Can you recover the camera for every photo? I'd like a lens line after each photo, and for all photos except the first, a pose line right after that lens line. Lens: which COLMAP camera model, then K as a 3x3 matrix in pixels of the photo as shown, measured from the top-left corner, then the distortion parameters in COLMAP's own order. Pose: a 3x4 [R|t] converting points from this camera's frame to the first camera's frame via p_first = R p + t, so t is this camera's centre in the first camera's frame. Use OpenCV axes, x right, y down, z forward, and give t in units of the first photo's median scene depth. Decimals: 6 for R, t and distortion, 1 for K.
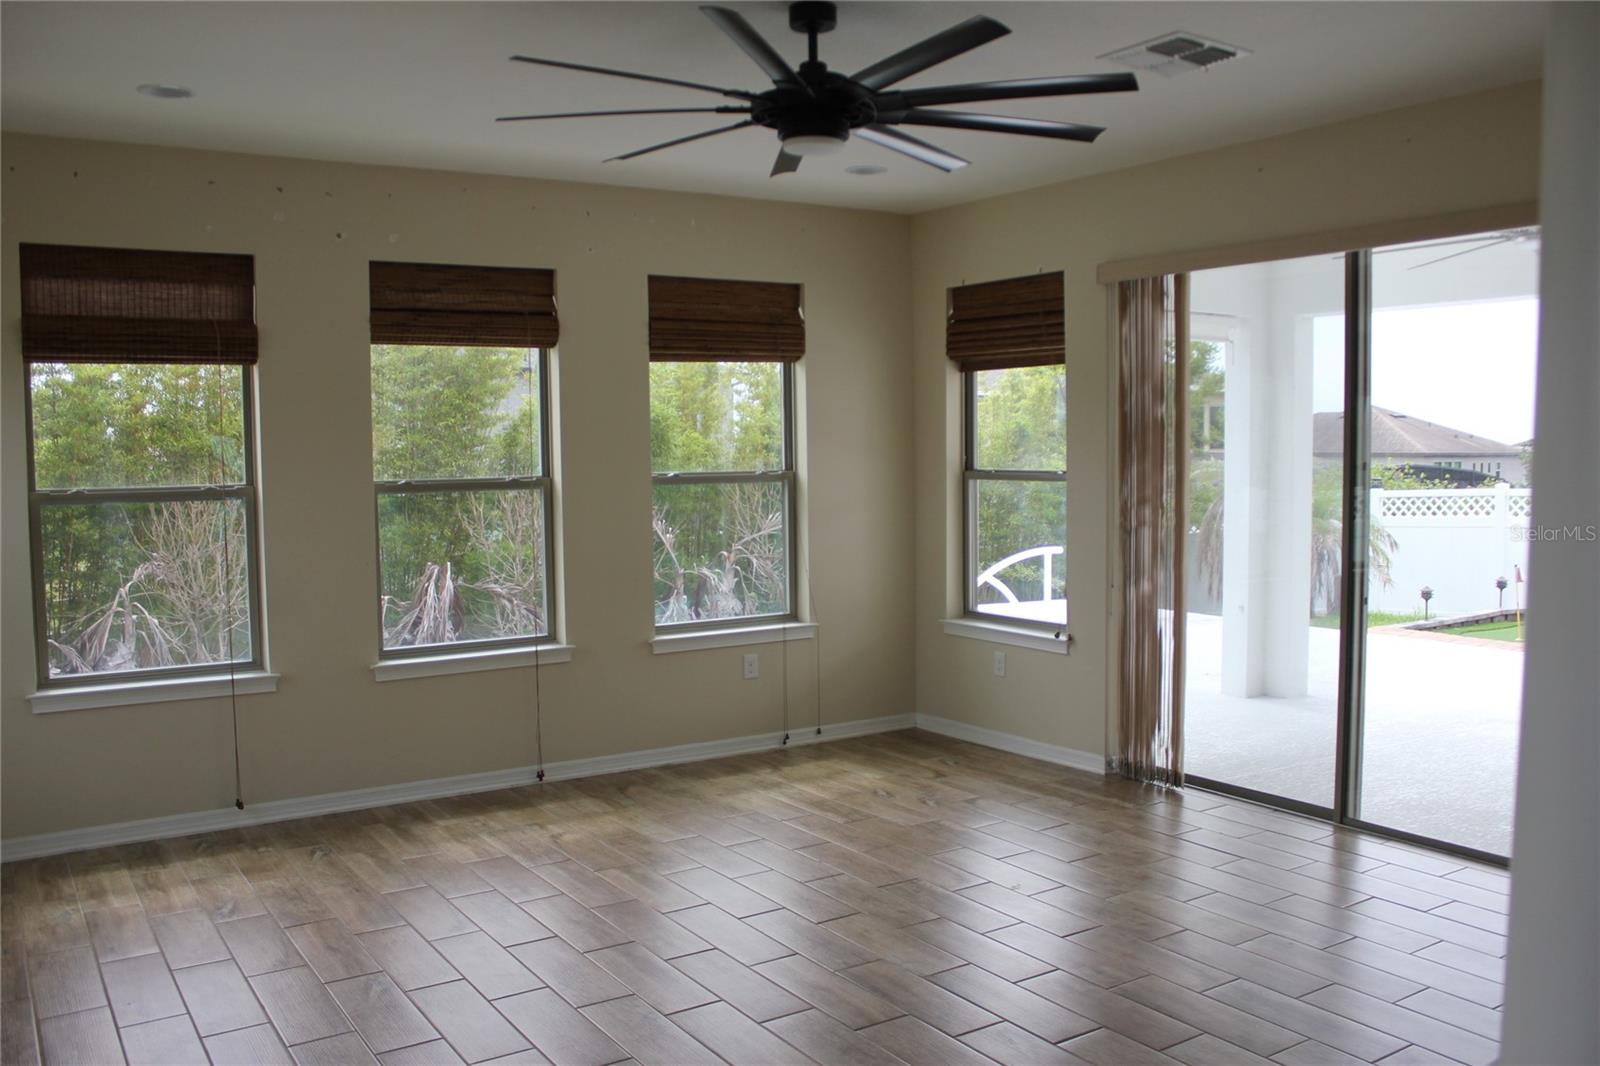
lens RADIAL K [[1350.7, 0, 801.6], [0, 1350.7, 543.8], [0, 0, 1]] dist [-0.156132, 0.145547]
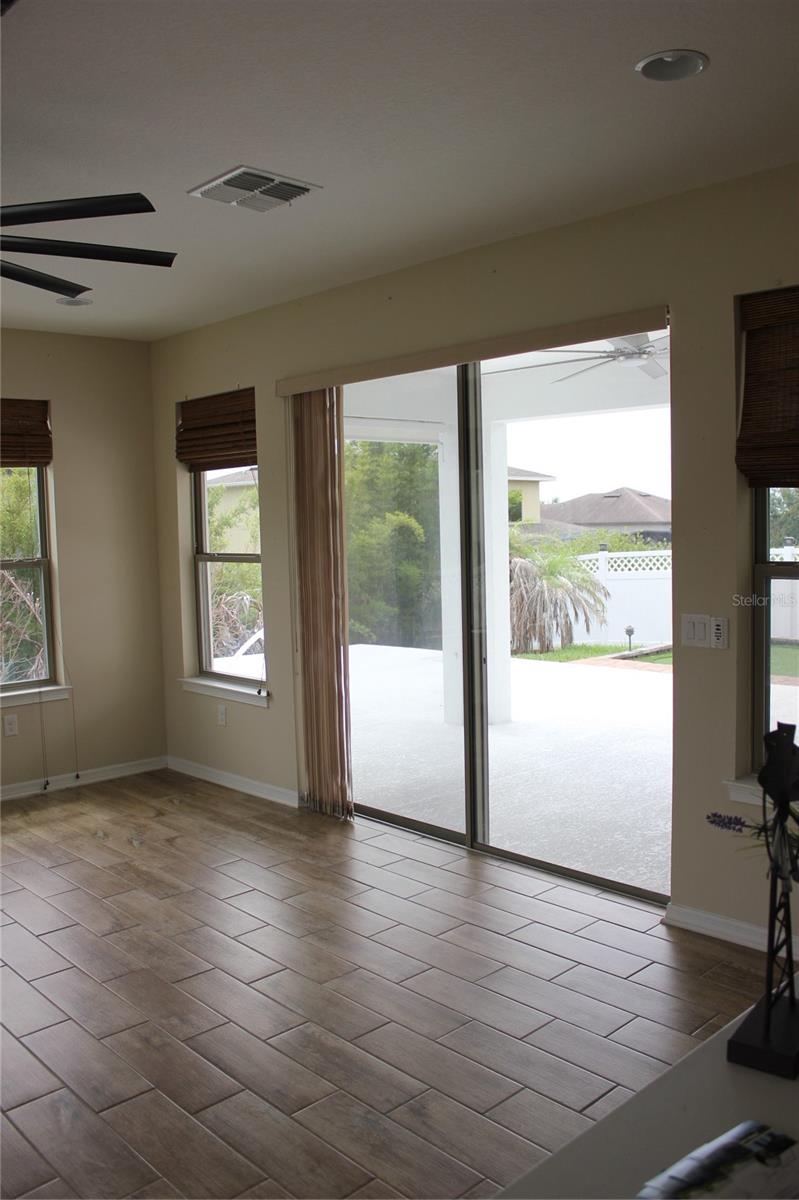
lens RADIAL K [[1004.4, 0, 399.5], [0, 1004.4, 600.0], [0, 0, 1]] dist [-0.156449, 0.122415]
pose [[0.984527, -0.028592, 0.172884, 0.161672], [0.027677, 0.999587, 0.007704, -0.017051], [-0.173033, -0.002800, 0.984912, 0.101772]]
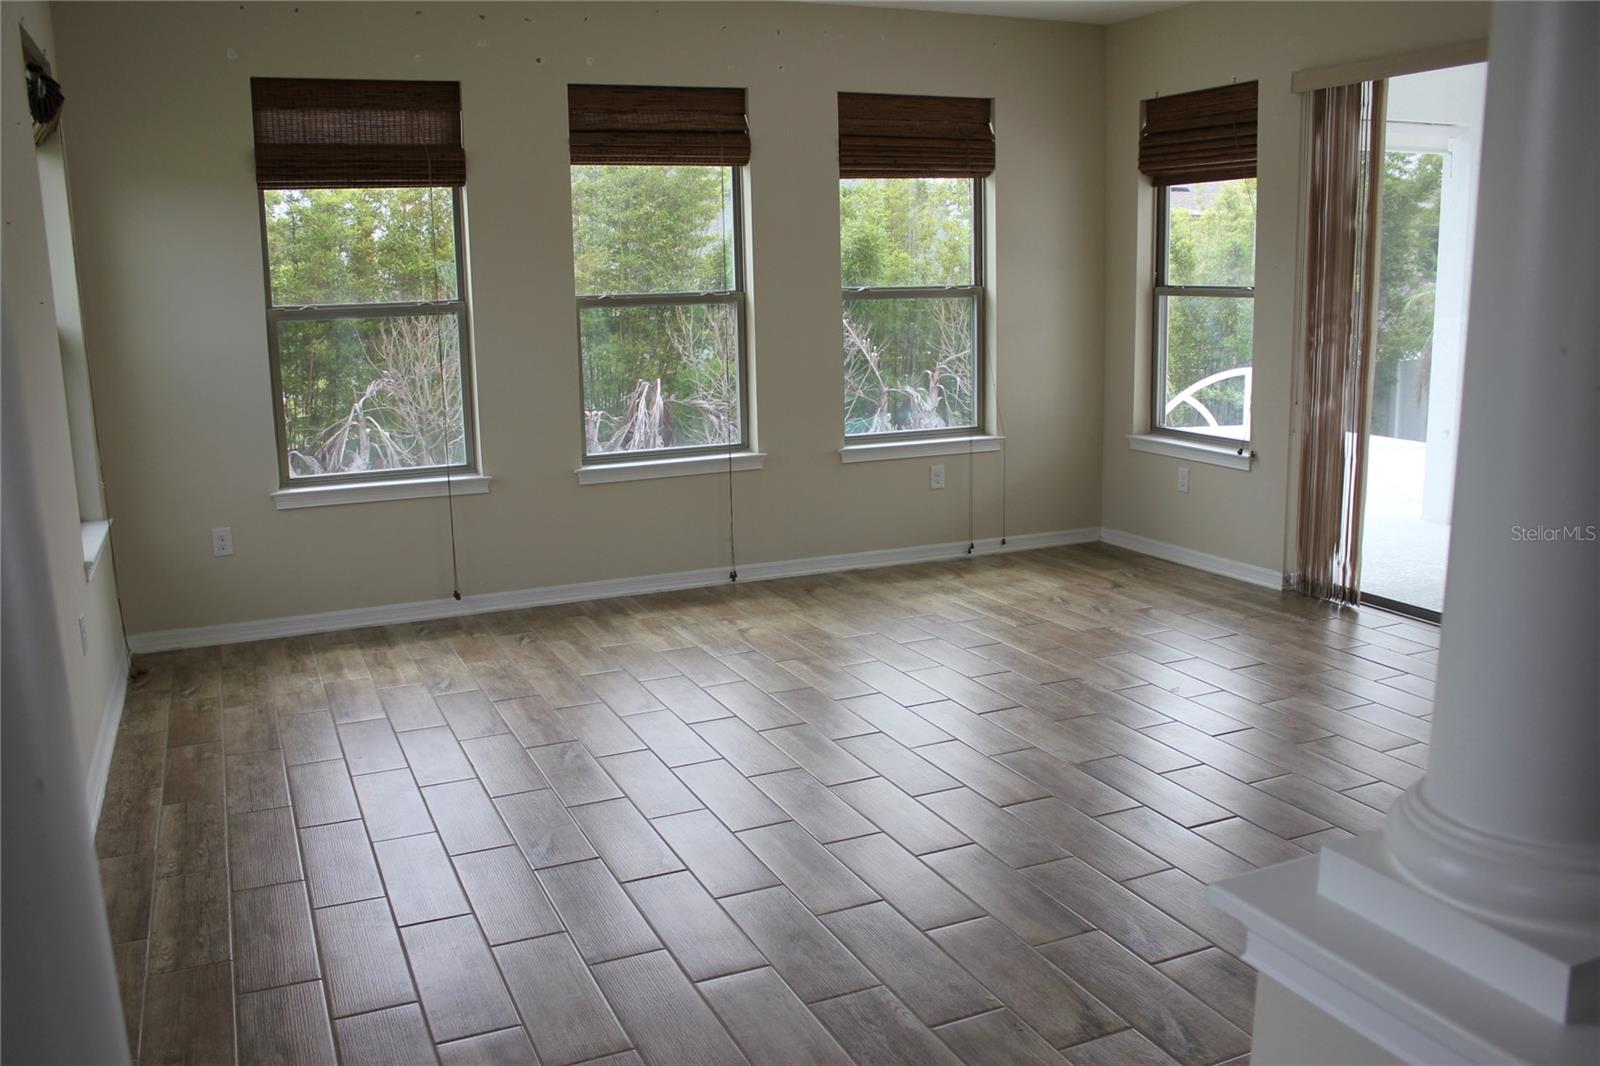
lens RADIAL K [[1345.7, 0, 807.2], [0, 1345.7, 533.5], [0, 0, 1]] dist [-0.147228, 0.137810]
pose [[0.987762, 0.022990, -0.154267, 0.024962], [-0.003788, 0.992322, 0.123624, 0.007469], [0.155925, -0.121526, 0.980265, -0.030109]]
